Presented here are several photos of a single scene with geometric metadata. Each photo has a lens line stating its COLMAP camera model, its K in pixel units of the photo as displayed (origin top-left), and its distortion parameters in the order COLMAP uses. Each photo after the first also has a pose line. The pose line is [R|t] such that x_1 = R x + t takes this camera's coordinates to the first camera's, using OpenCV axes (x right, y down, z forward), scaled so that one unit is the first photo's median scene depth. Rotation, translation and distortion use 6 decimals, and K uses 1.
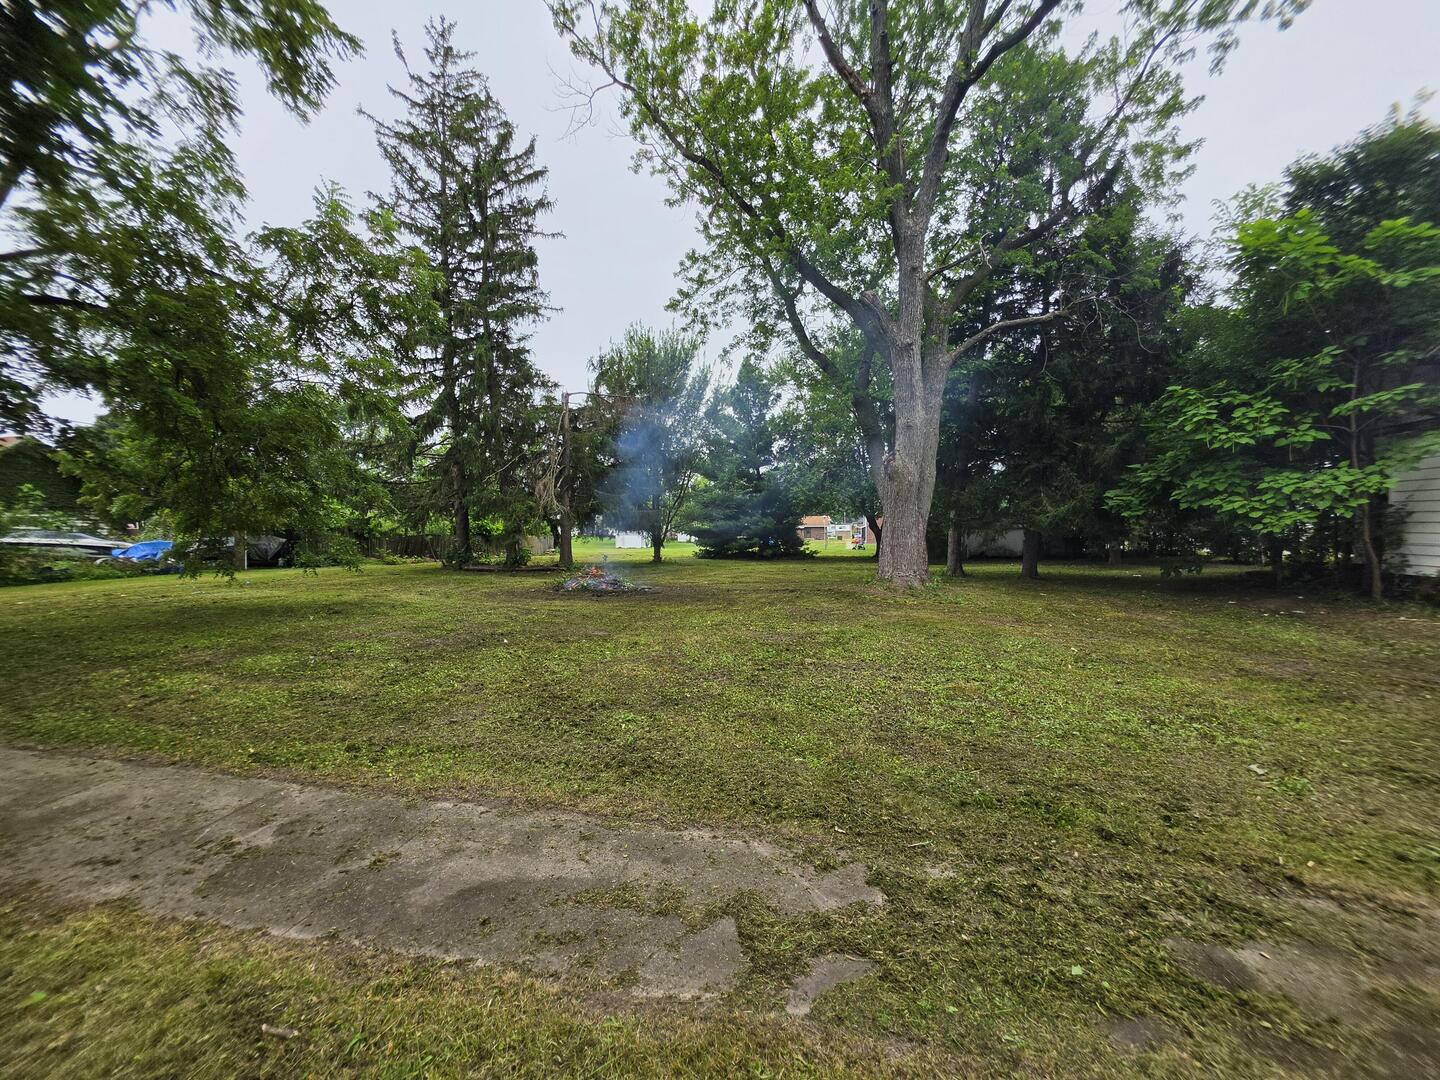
lens RADIAL K [[578.1, 0, 707.4], [0, 578.1, 559.4], [0, 0, 1]] dist [-0.003114, -0.000802]
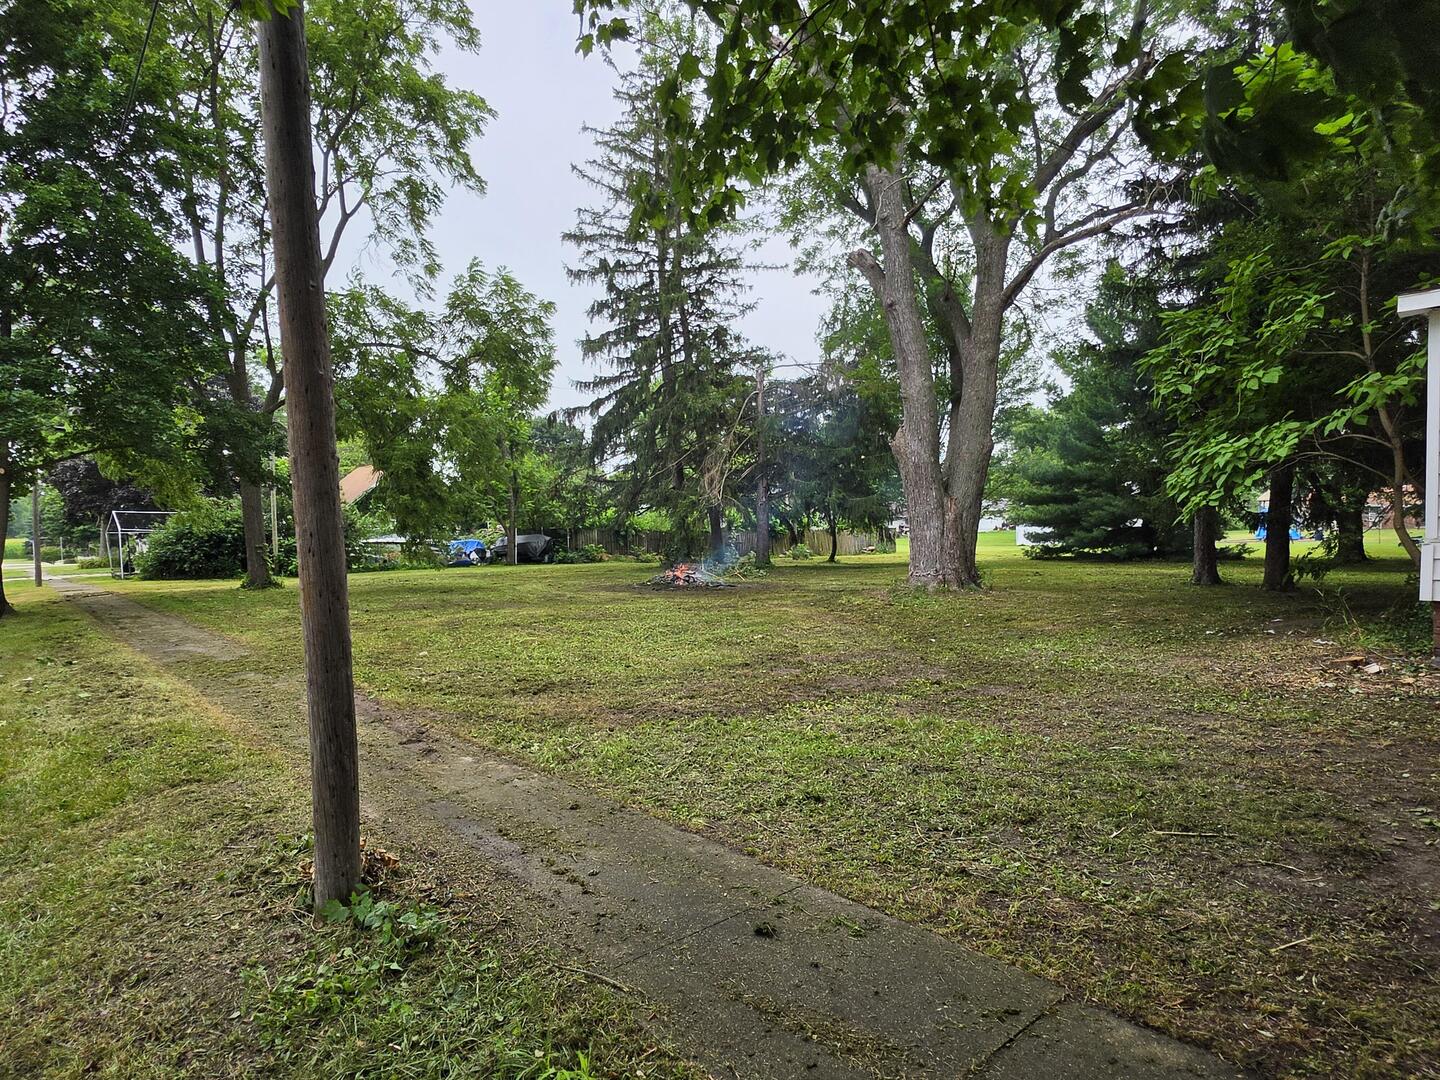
lens RADIAL K [[856.9, 0, 702.4], [0, 856.9, 560.7], [0, 0, 1]] dist [0.000909, -0.000632]
pose [[0.793814, 0.006180, -0.608129, 0.740604], [-0.006827, 0.999976, 0.001250, 0.007074], [0.608123, 0.003160, 0.793837, -0.149721]]
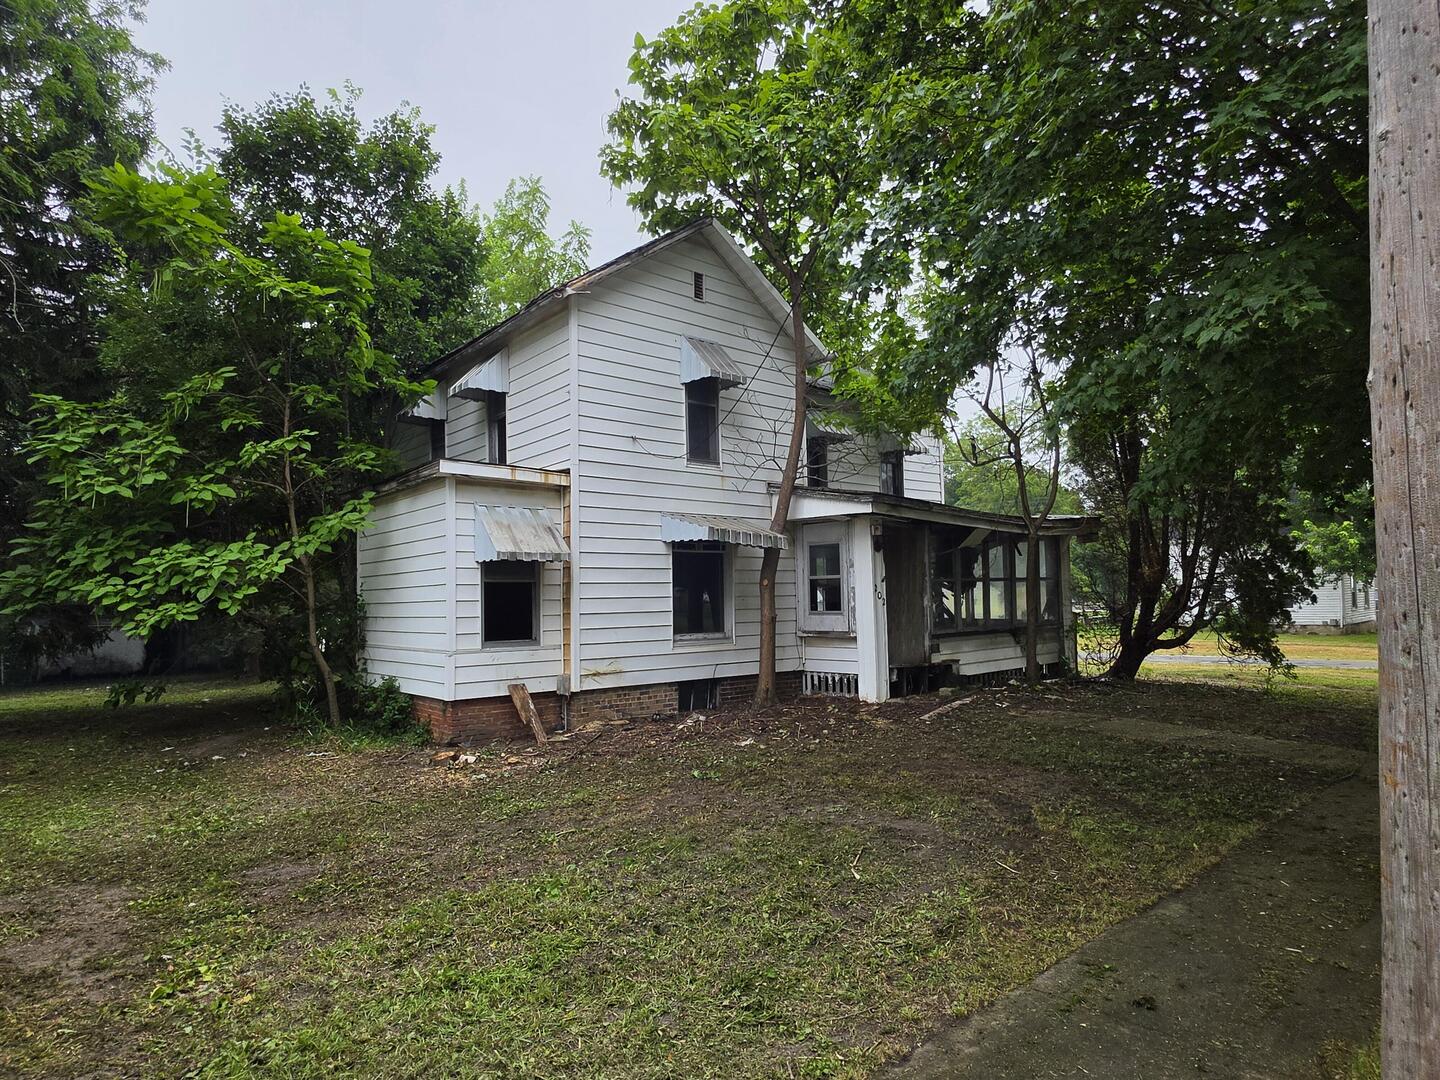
lens RADIAL K [[859.8, 0, 705.1], [0, 859.8, 563.2], [0, 0, 1]] dist [0.000215, 0.000838]
pose [[0.581778, 0.029867, 0.812799, 0.369240], [0.065296, 0.994385, -0.083276, -0.007226], [-0.810722, 0.101521, 0.576561, -0.021975]]
